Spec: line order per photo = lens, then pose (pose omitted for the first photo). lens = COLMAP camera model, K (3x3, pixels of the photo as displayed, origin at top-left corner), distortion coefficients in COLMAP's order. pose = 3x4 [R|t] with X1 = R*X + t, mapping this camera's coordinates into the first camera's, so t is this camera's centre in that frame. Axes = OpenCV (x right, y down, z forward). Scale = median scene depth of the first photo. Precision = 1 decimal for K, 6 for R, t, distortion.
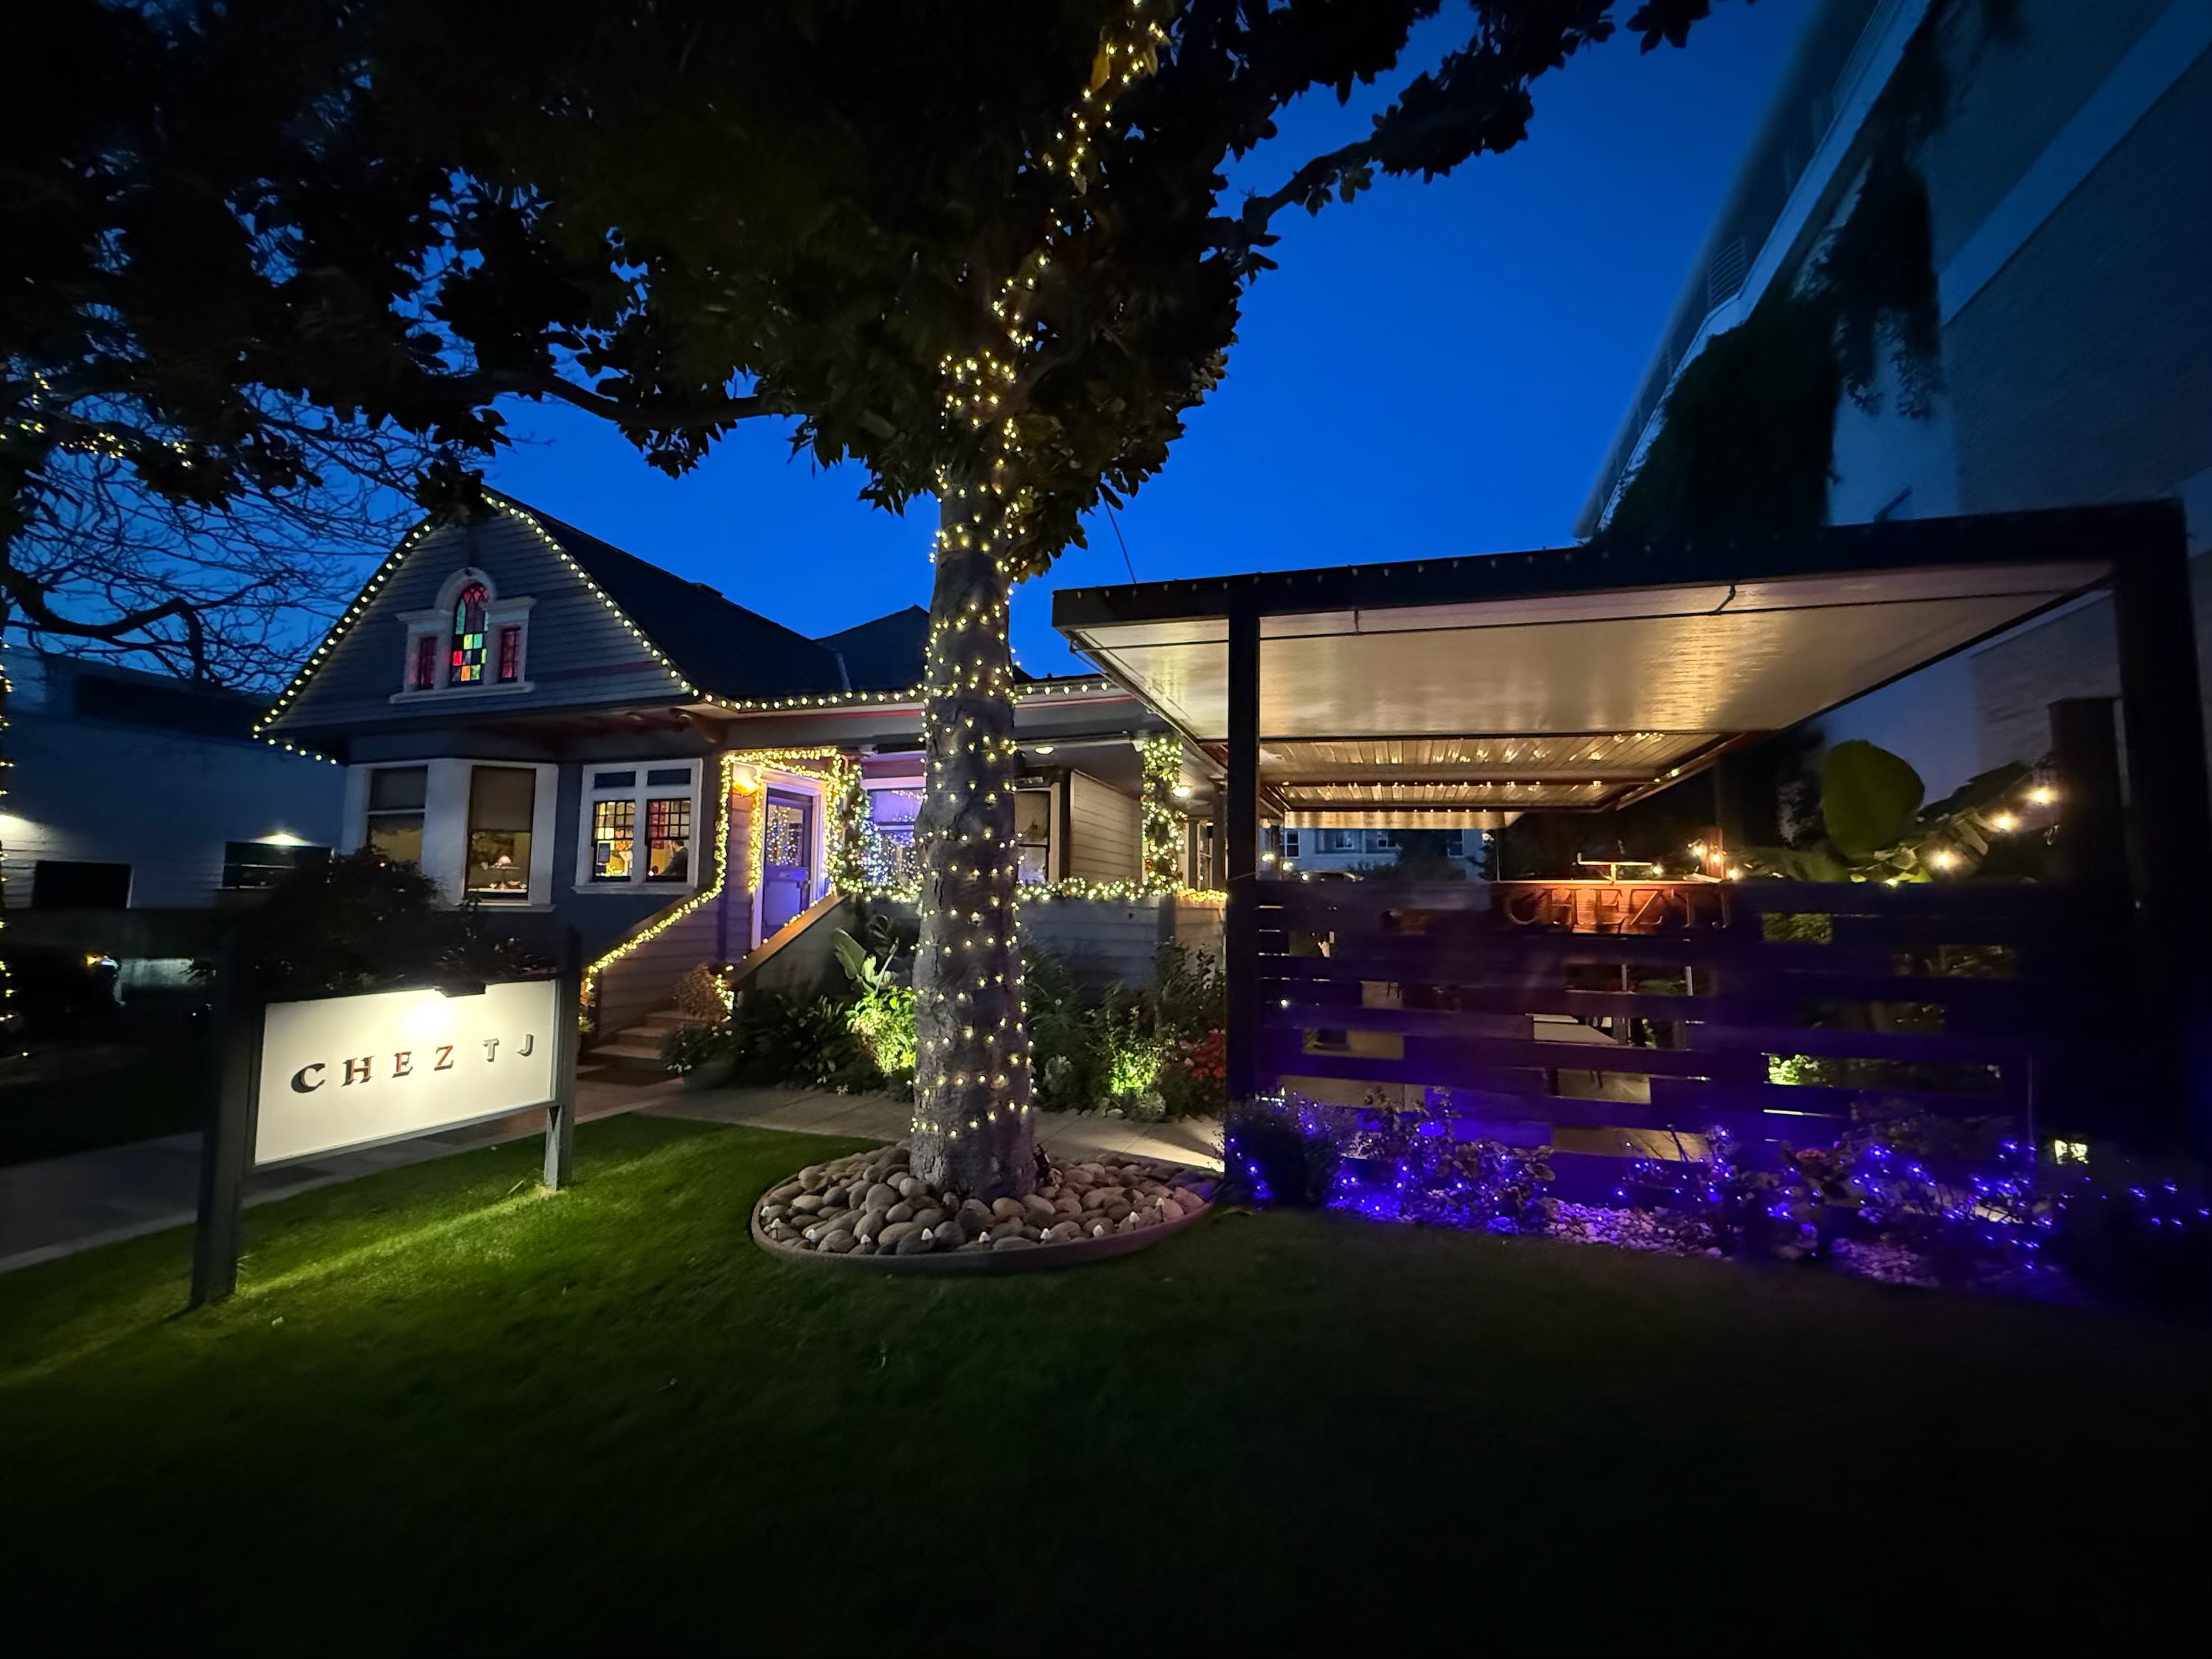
lens RADIAL K [[886.0, 0, 1103.2], [0, 886.0, 833.9], [0, 0, 1]] dist [-0.000043, 0.000222]
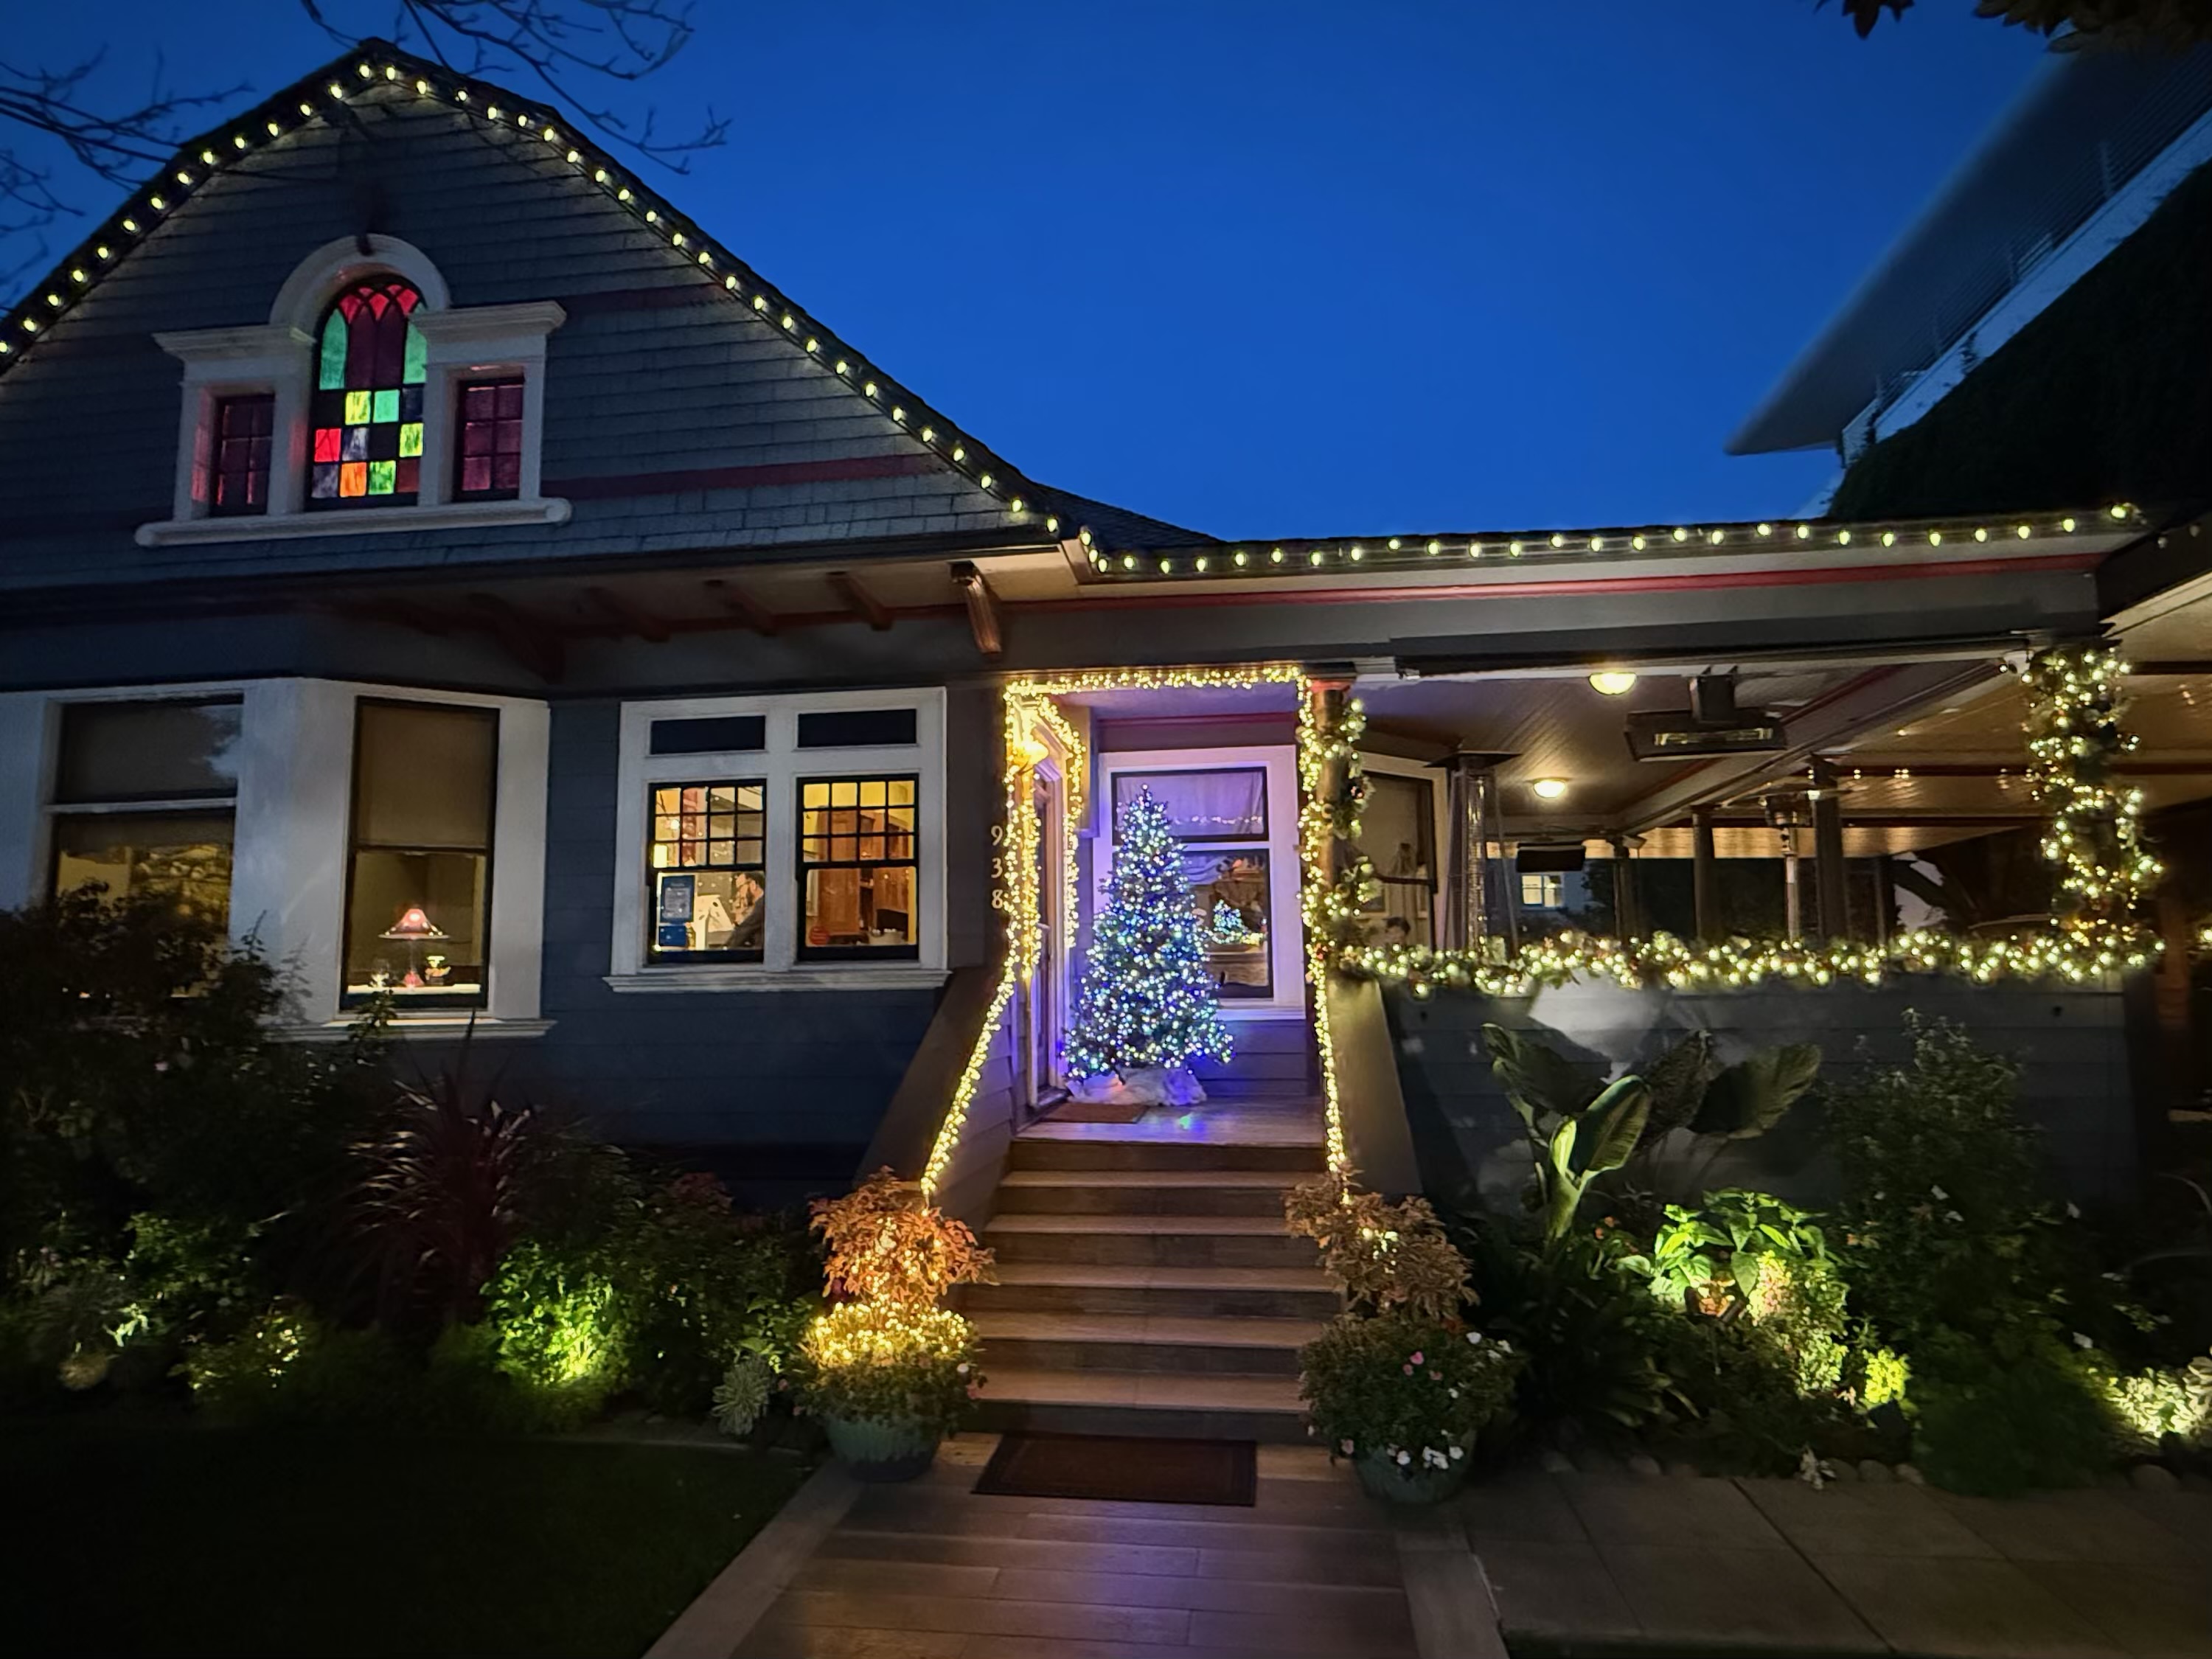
lens RADIAL K [[1289.2, 0, 1106.7], [0, 1289.2, 834.9], [0, 0, 1]] dist [0.002385, -0.000777]
pose [[0.980793, -0.000549, 0.195053, -0.484482], [0.007870, 0.999293, -0.036761, 0.014842], [-0.194895, 0.037590, 0.980104, 0.327970]]
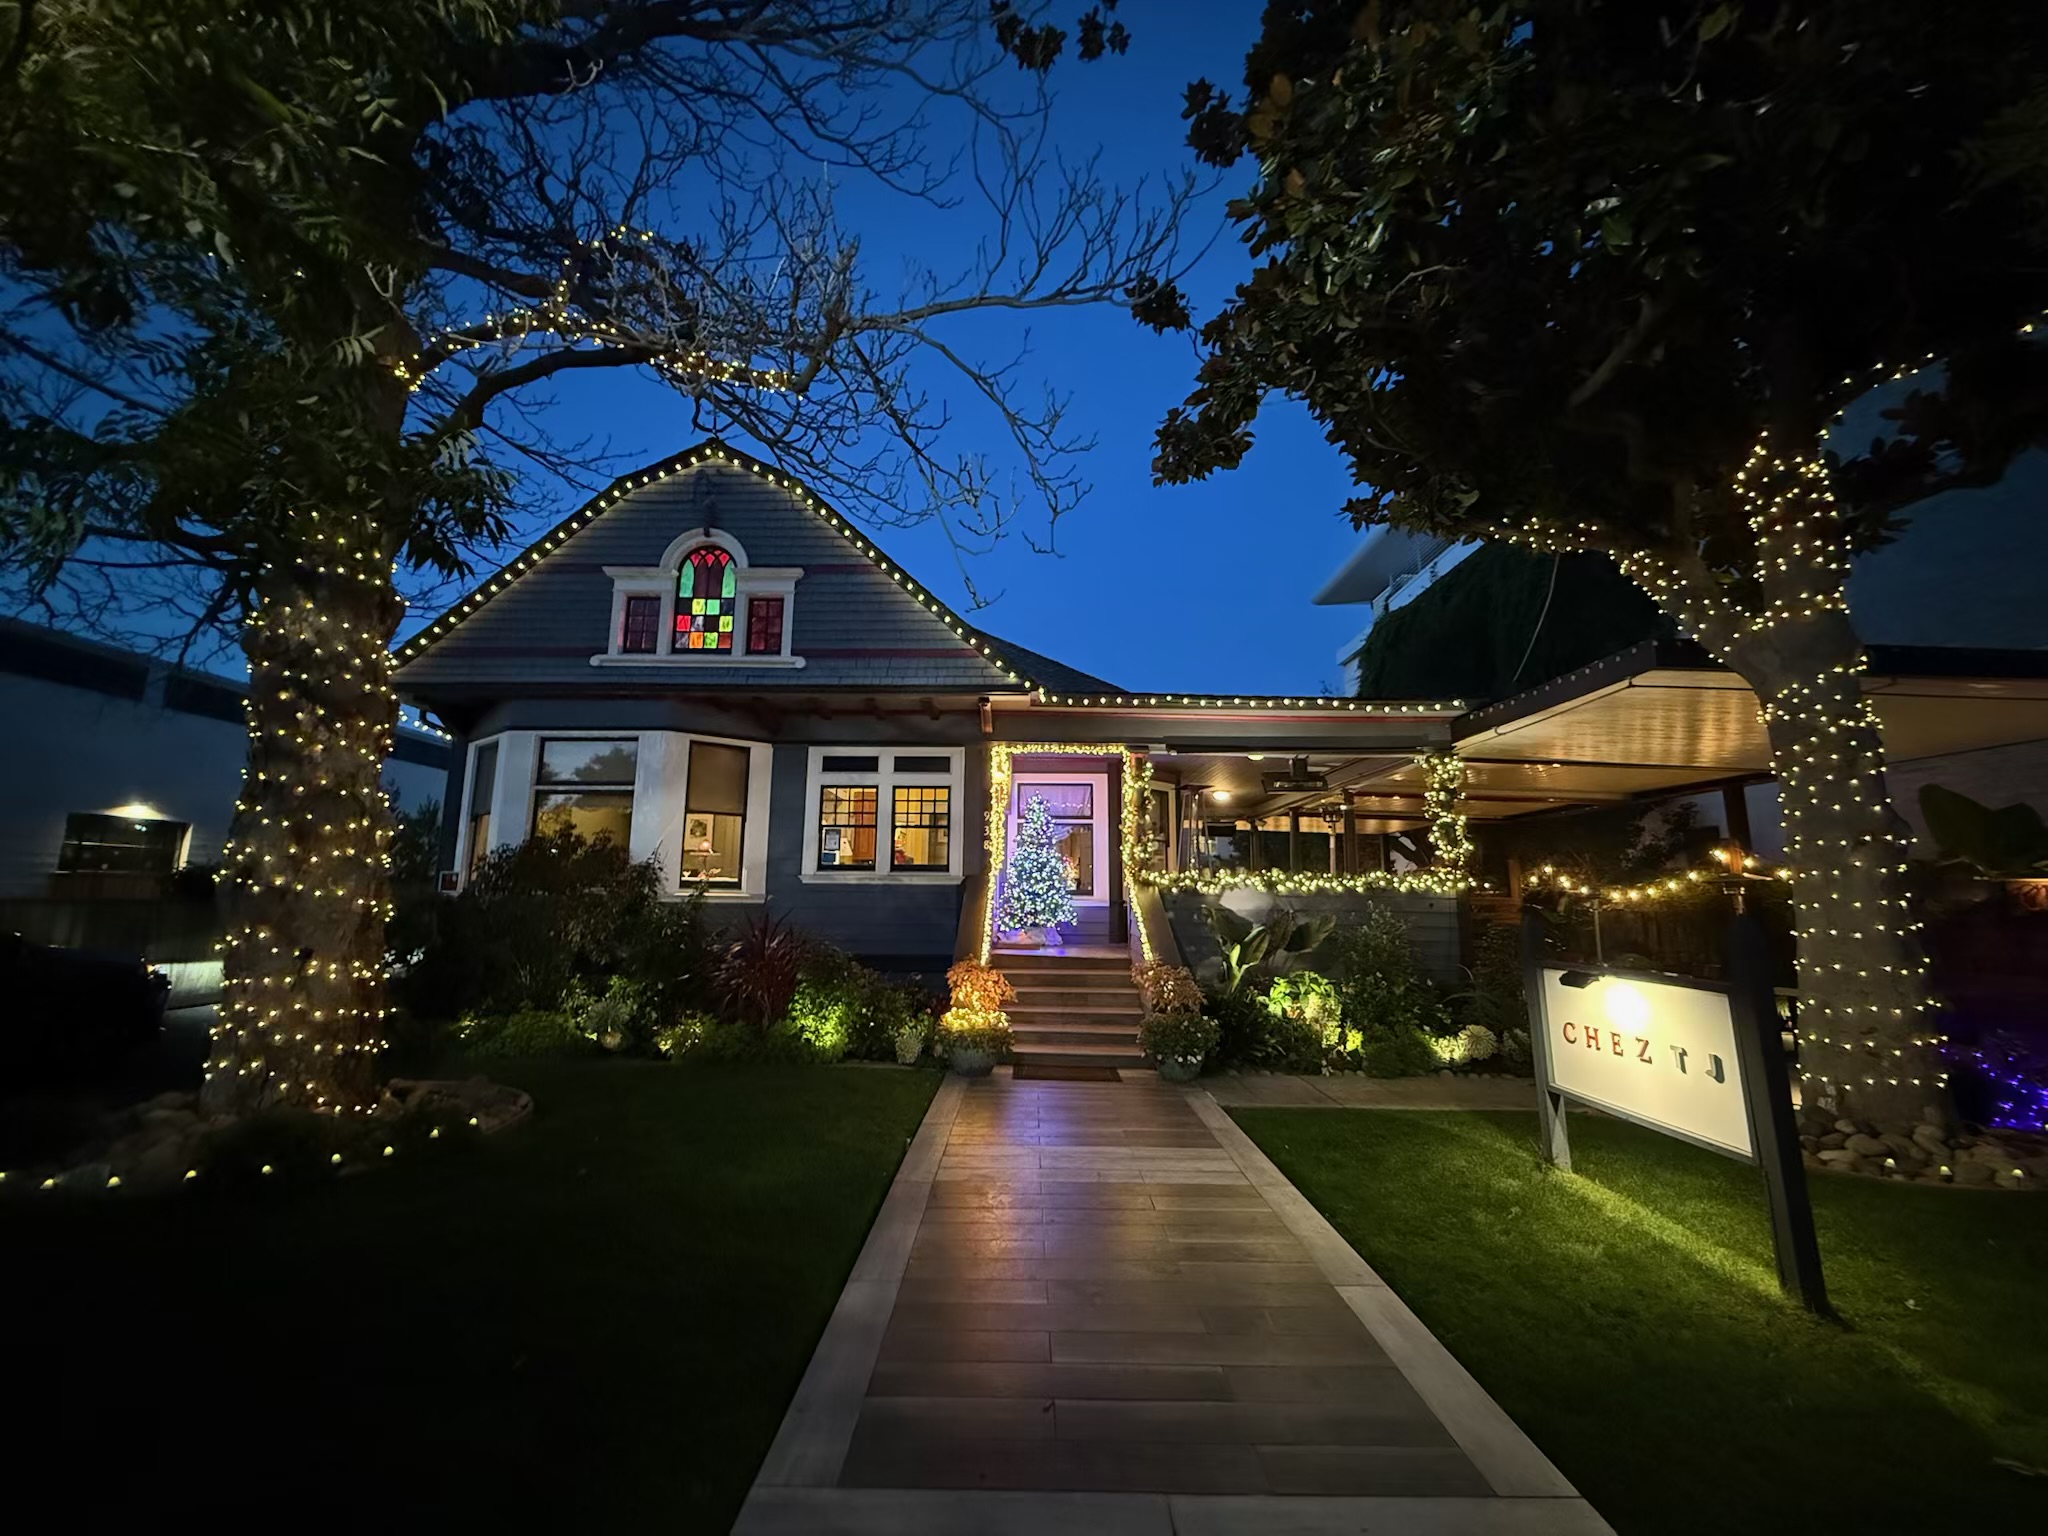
lens RADIAL K [[820.4, 0, 1019.8], [0, 820.4, 769.5], [0, 0, 1]] dist [-0.000043, 0.000222]
pose [[0.953462, 0.046878, 0.297848, -0.645446], [-0.025104, 0.996752, -0.076515, 0.008451], [-0.300468, 0.065477, 0.951542, 0.101124]]
